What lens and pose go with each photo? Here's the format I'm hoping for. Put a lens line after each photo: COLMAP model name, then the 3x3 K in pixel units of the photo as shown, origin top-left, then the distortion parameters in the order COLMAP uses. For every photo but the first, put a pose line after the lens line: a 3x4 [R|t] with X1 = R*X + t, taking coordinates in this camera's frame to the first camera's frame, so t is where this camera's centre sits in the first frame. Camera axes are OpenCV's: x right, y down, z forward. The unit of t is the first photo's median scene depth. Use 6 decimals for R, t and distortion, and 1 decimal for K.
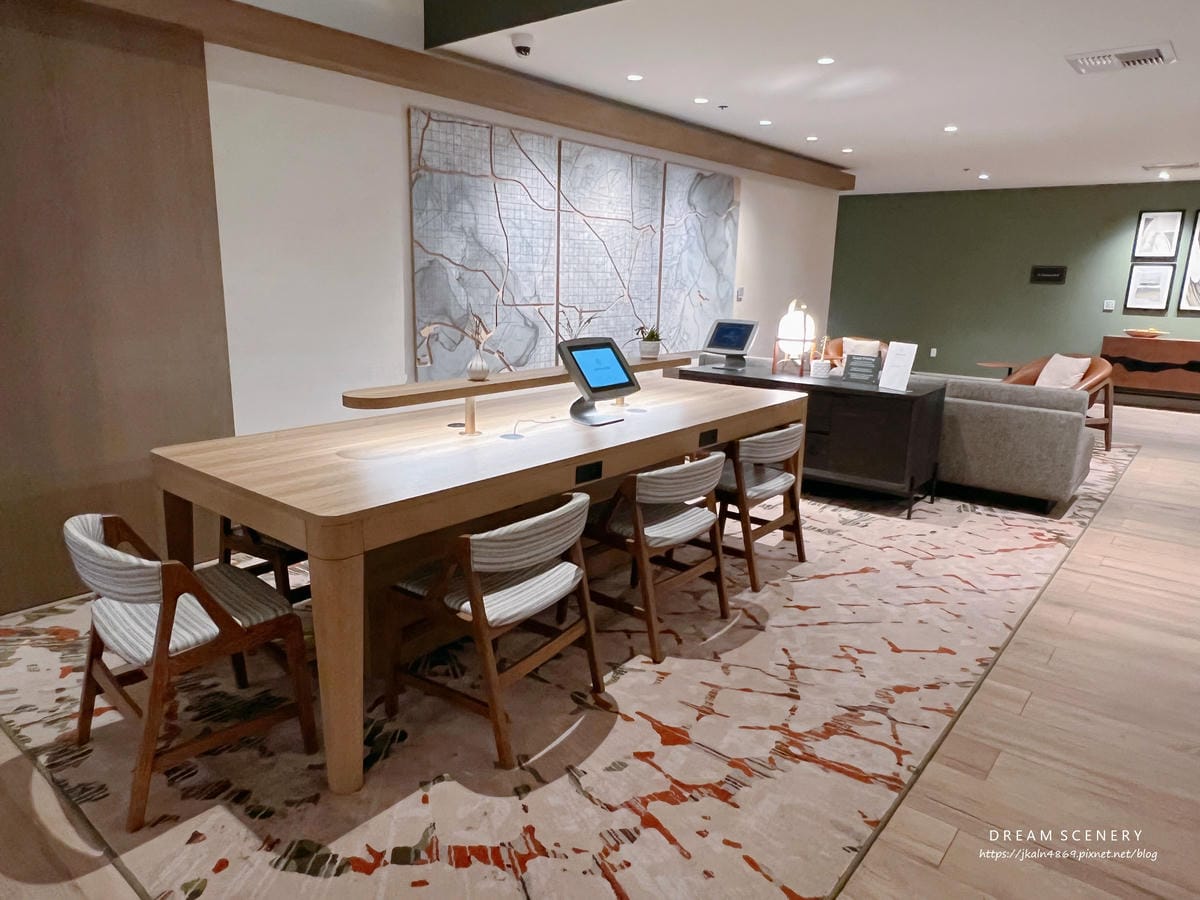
lens RADIAL K [[773.5, 0, 600.9], [0, 773.5, 453.0], [0, 0, 1]] dist [0.001003, -0.000849]
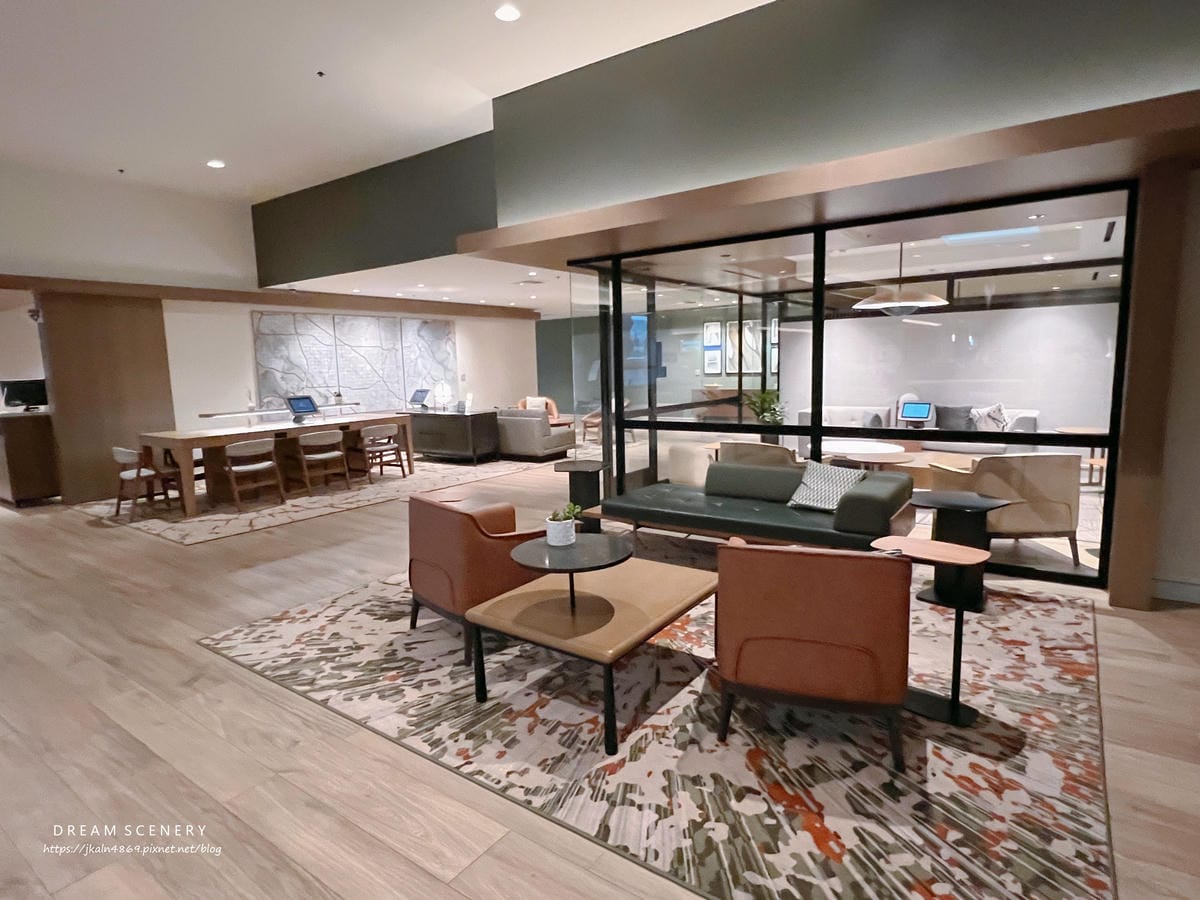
lens RADIAL K [[653.8, 0, 599.4], [0, 653.8, 446.3], [0, 0, 1]] dist [-0.000325, 0.000746]
pose [[0.996828, -0.058240, 0.054235, 0.635341], [0.063528, 0.992804, -0.101513, 0.236696], [-0.047932, 0.104637, 0.993355, -0.962069]]
